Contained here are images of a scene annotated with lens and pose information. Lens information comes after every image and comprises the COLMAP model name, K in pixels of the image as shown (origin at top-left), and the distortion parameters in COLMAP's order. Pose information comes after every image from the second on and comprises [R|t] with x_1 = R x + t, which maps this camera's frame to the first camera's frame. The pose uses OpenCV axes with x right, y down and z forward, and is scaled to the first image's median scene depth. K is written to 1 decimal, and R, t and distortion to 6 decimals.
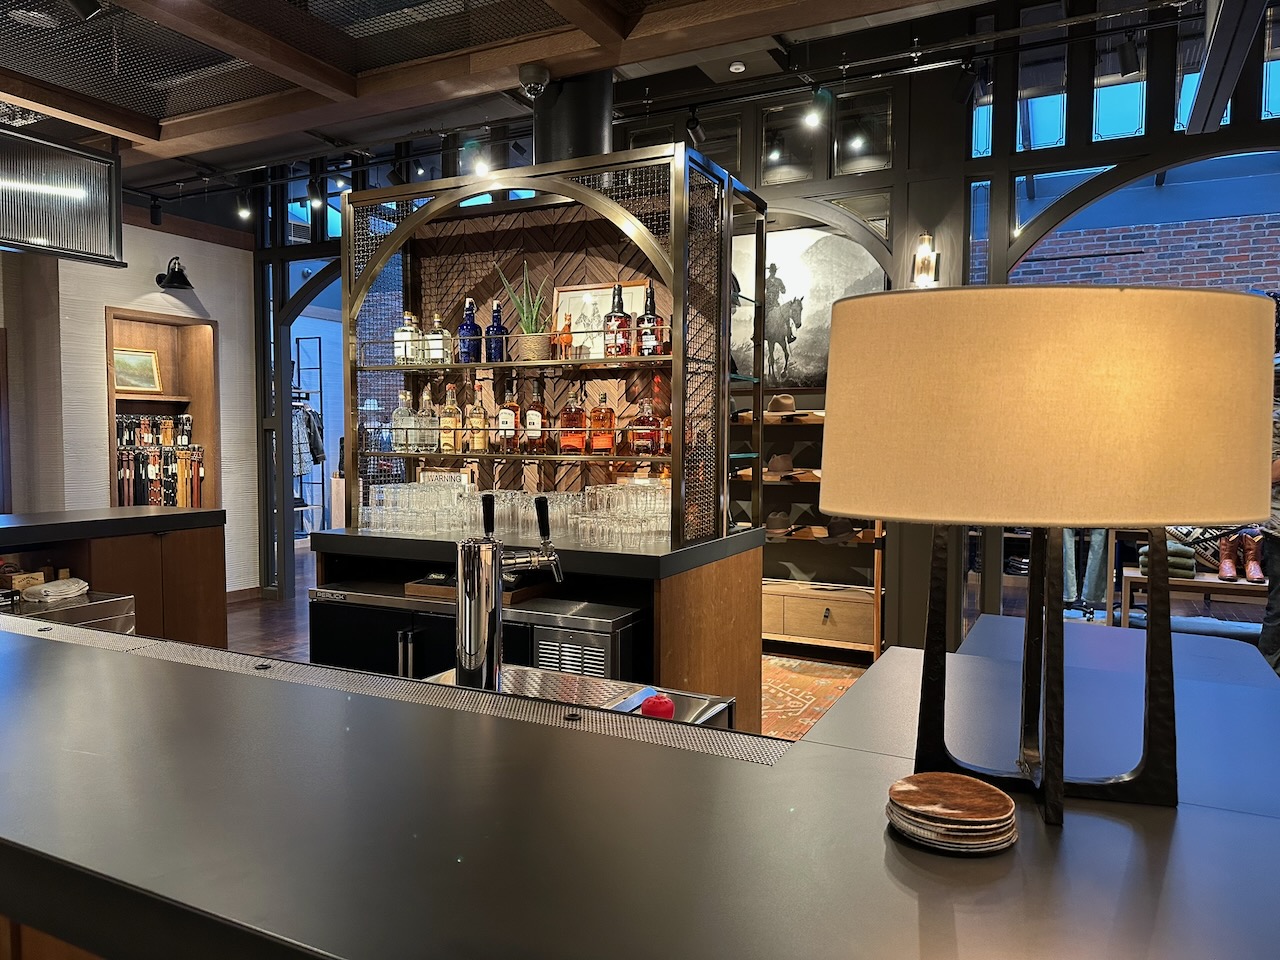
lens RADIAL K [[907.3, 0, 638.5], [0, 907.3, 481.4], [0, 0, 1]] dist [0.007516, 0.000817]
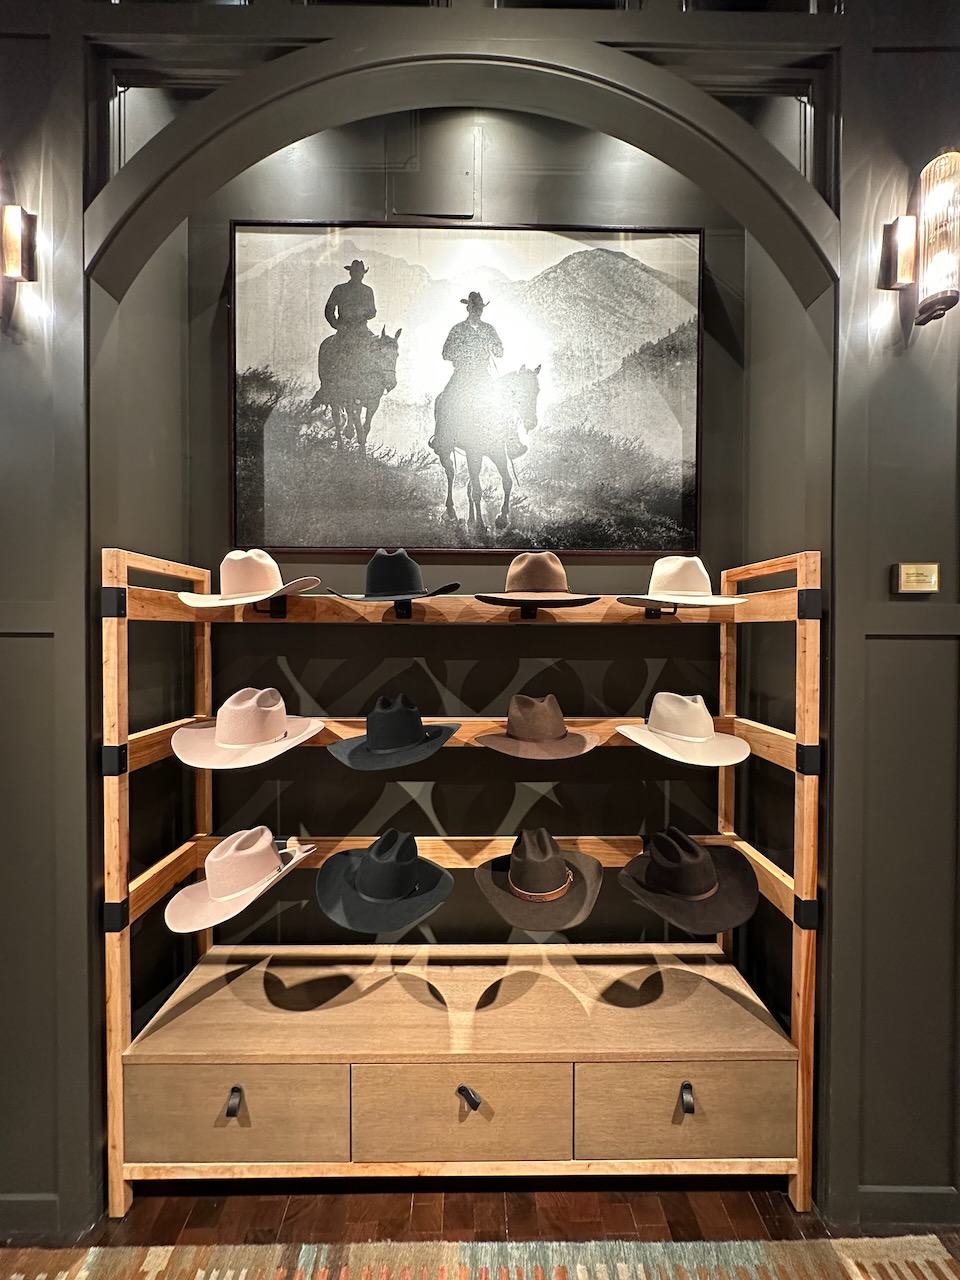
lens RADIAL K [[511.2, 0, 479.7], [0, 511.2, 638.4], [0, 0, 1]] dist [0.001431, 0.000195]
pose [[0.885930, -0.006892, 0.463768, 0.021959], [0.022132, 0.999379, -0.027427, -0.047528], [-0.463290, 0.034563, 0.885532, 0.757284]]
